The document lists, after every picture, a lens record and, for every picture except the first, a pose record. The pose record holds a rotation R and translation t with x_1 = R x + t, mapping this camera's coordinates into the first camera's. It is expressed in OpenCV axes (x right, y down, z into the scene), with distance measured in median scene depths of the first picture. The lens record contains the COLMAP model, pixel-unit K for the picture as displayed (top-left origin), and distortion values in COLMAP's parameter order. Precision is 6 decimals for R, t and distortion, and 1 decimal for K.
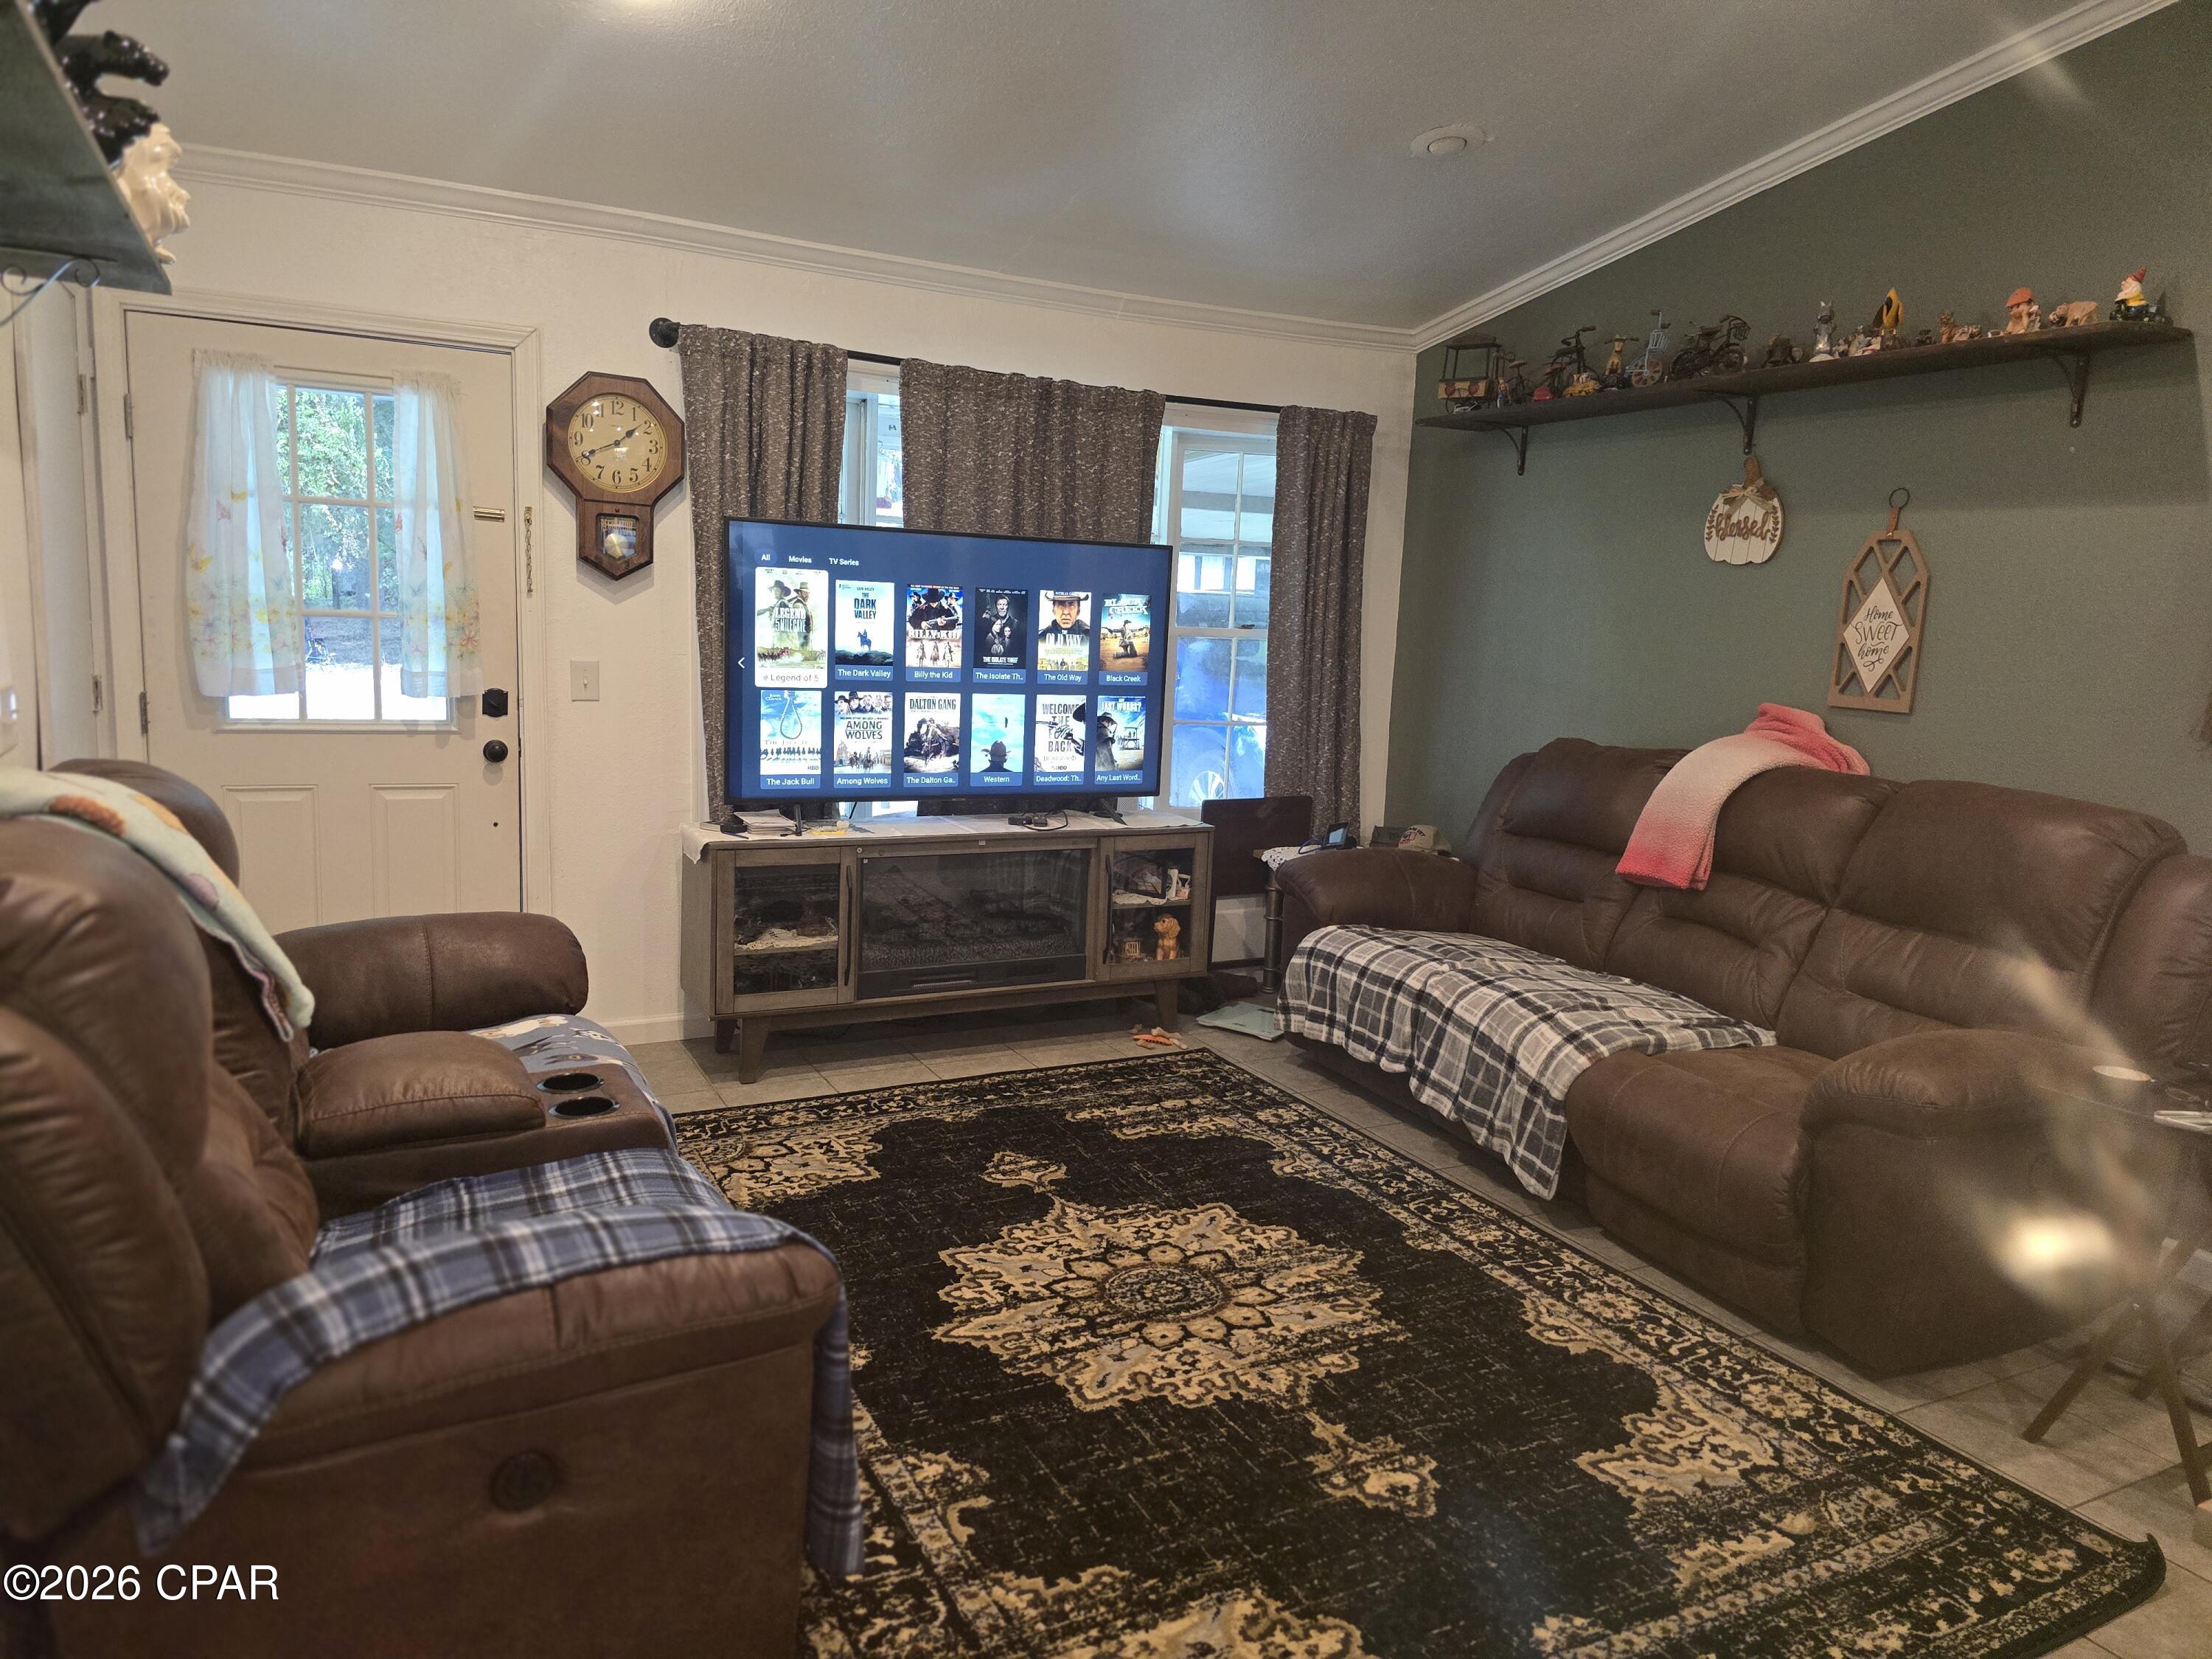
lens RADIAL K [[1467.4, 0, 1096.3], [0, 1467.4, 824.1], [0, 0, 1]] dist [0.045001, -0.051119]
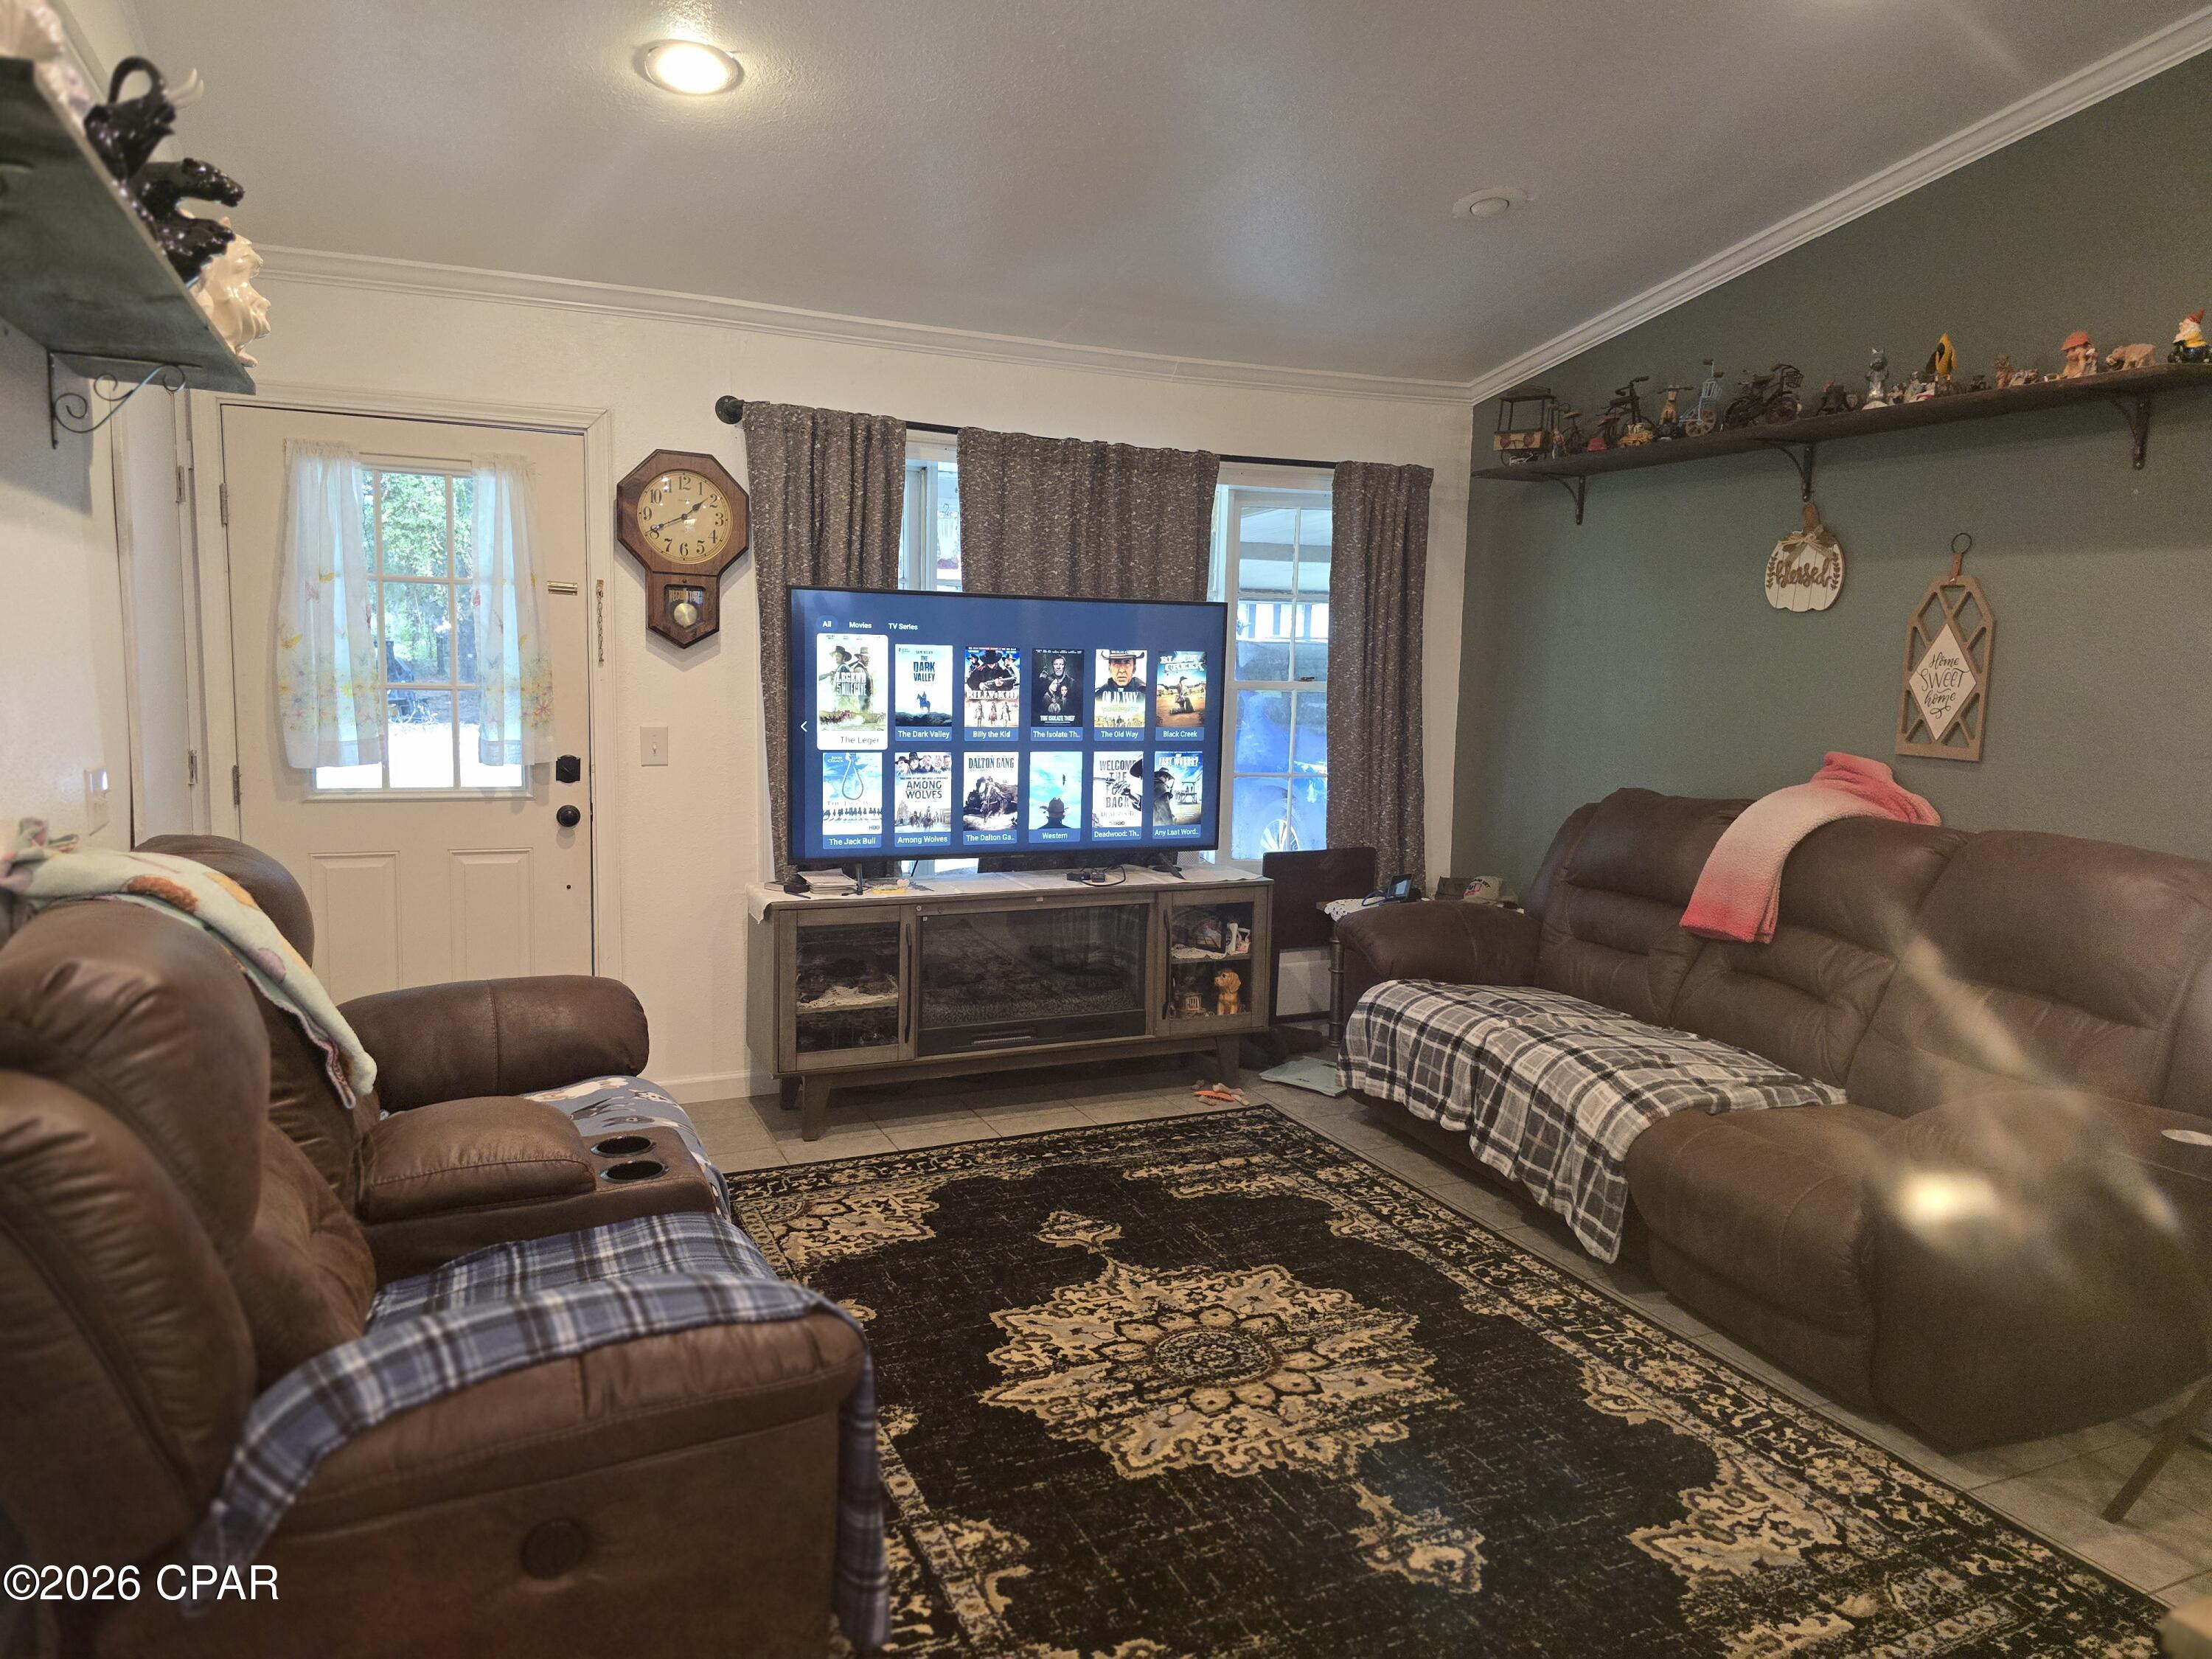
lens RADIAL K [[1467.4, 0, 1101.2], [0, 1467.4, 817.2], [0, 0, 1]] dist [0.045001, -0.051119]
pose [[0.998432, -0.012081, -0.054653, 0.022940], [0.010152, 0.999321, -0.035428, -0.009059], [0.055043, 0.034818, 0.997877, -0.007820]]
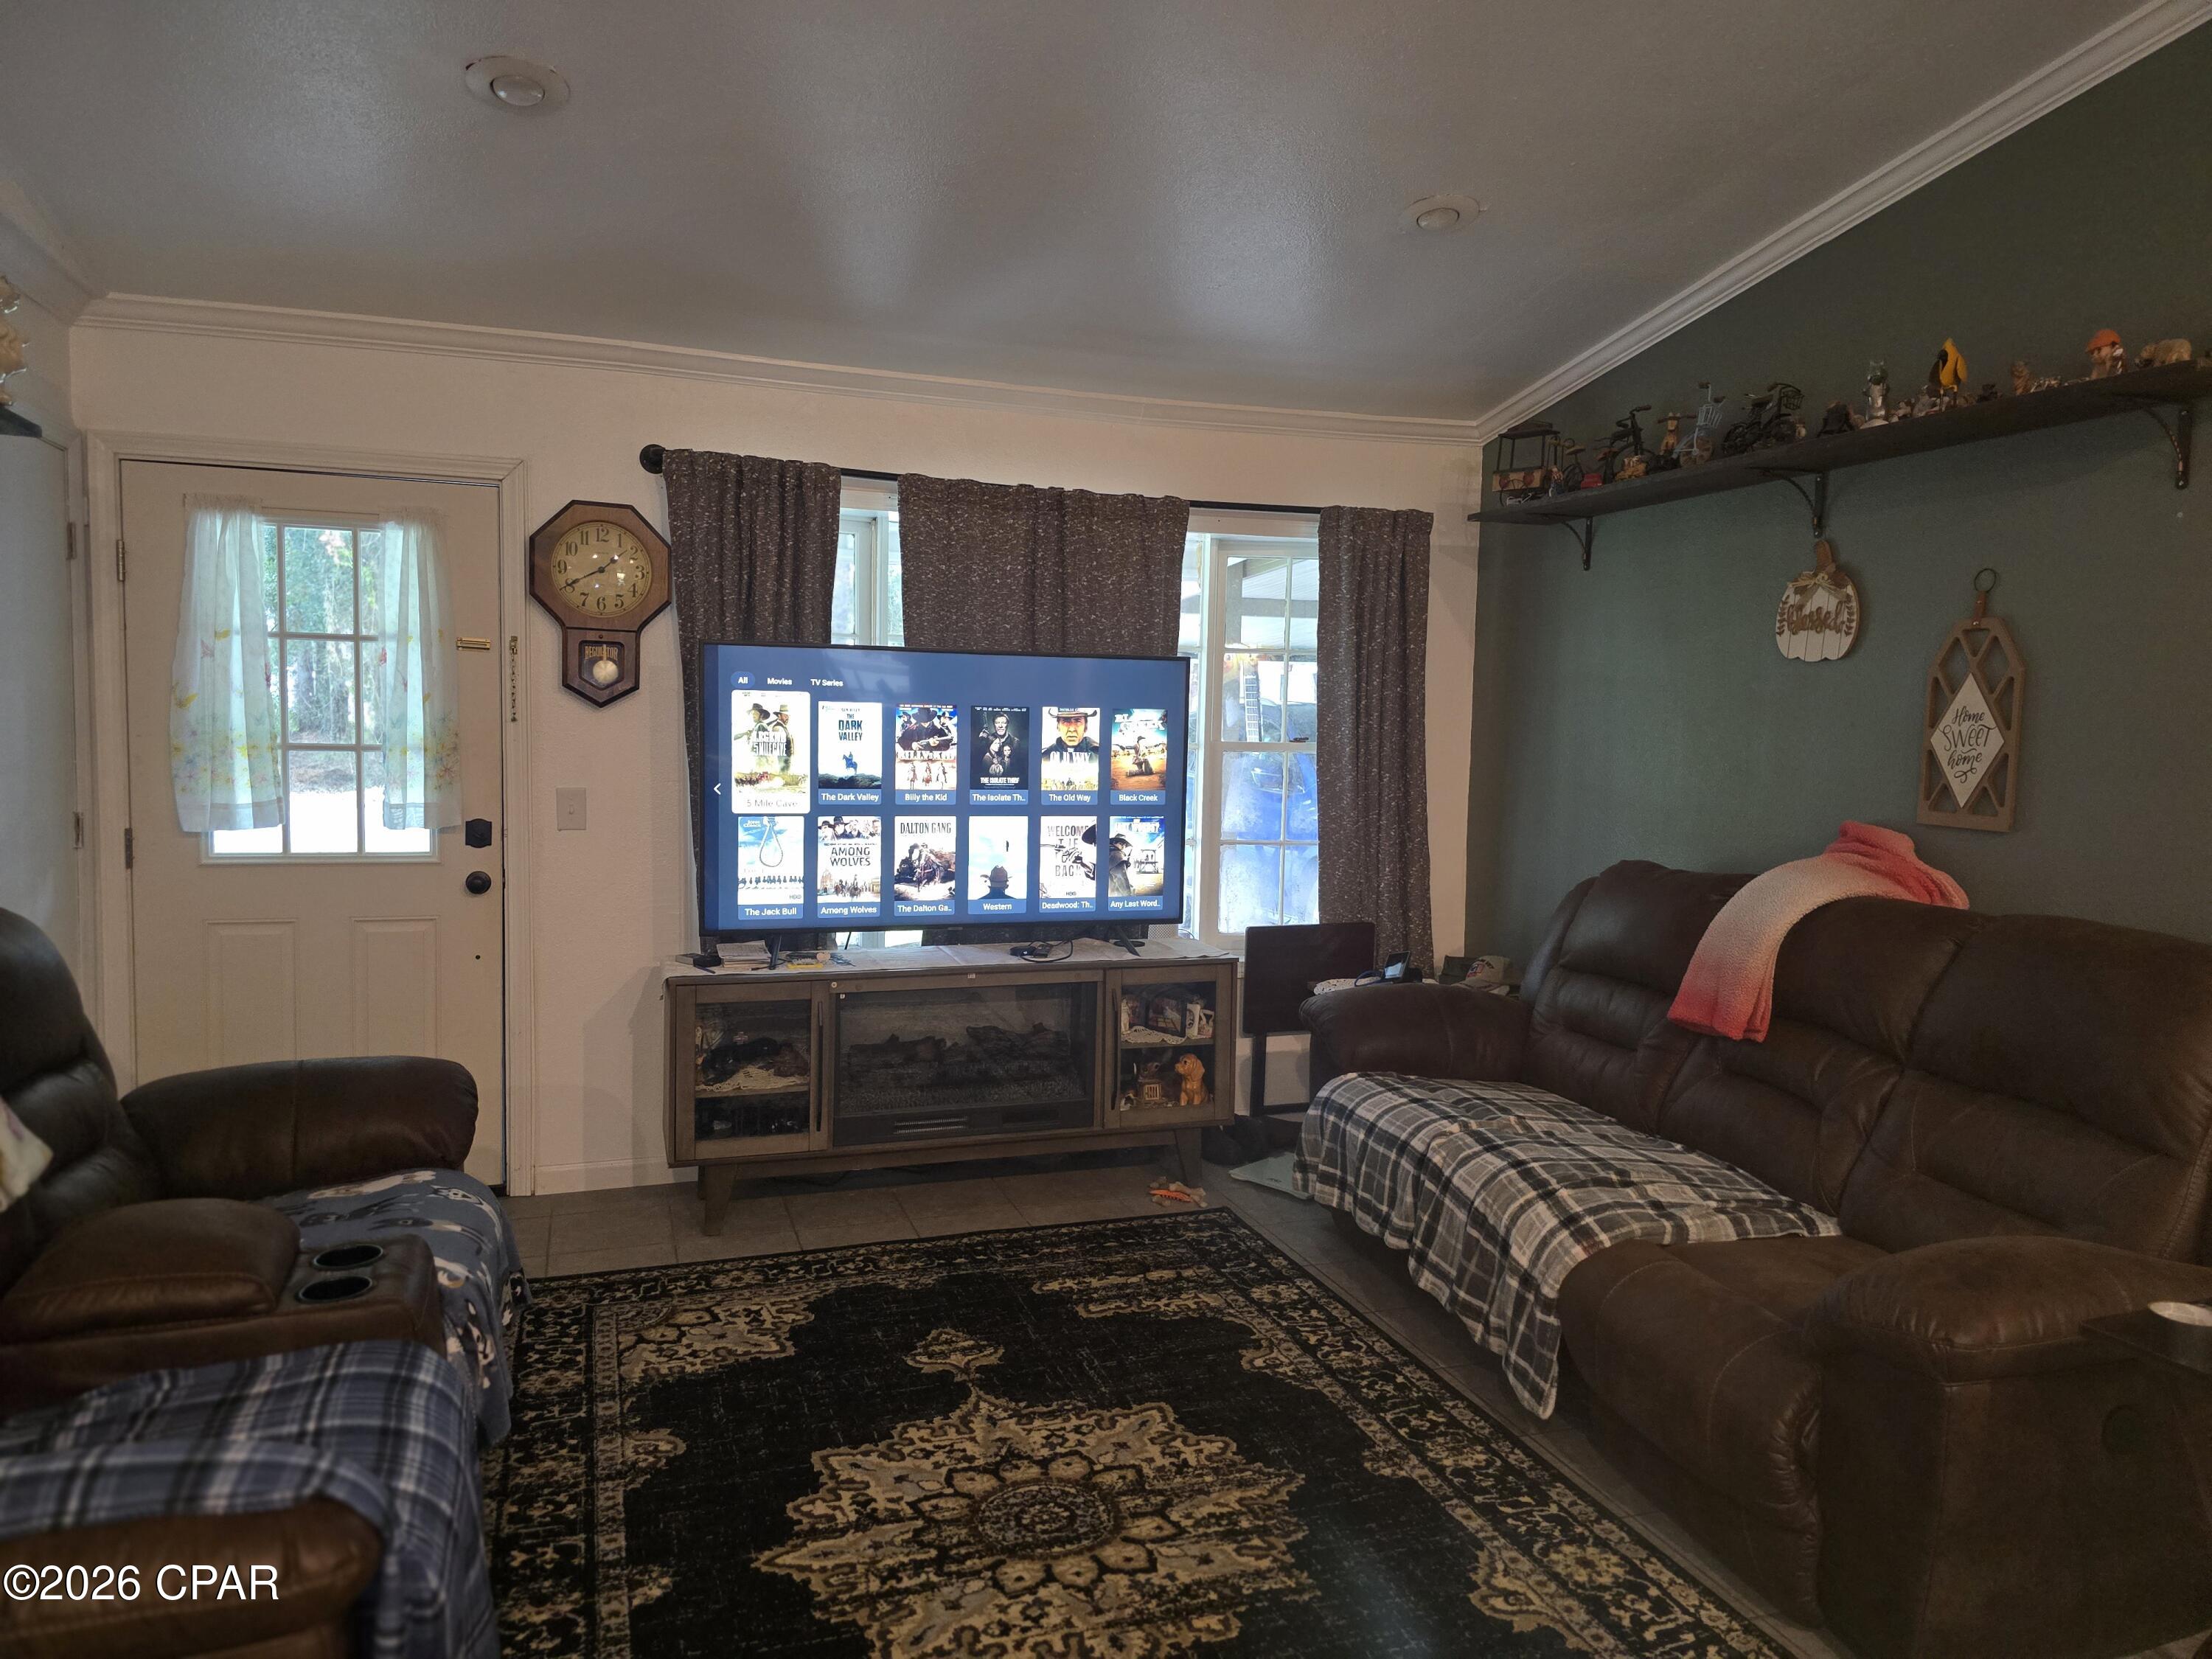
lens RADIAL K [[1467.4, 0, 1109.1], [0, 1467.4, 817.4], [0, 0, 1]] dist [0.045001, -0.051119]
pose [[0.989298, -0.010524, -0.145526, 0.167957], [-0.001131, 0.996812, -0.079775, -0.016046], [0.145902, 0.079086, 0.986133, 0.098745]]
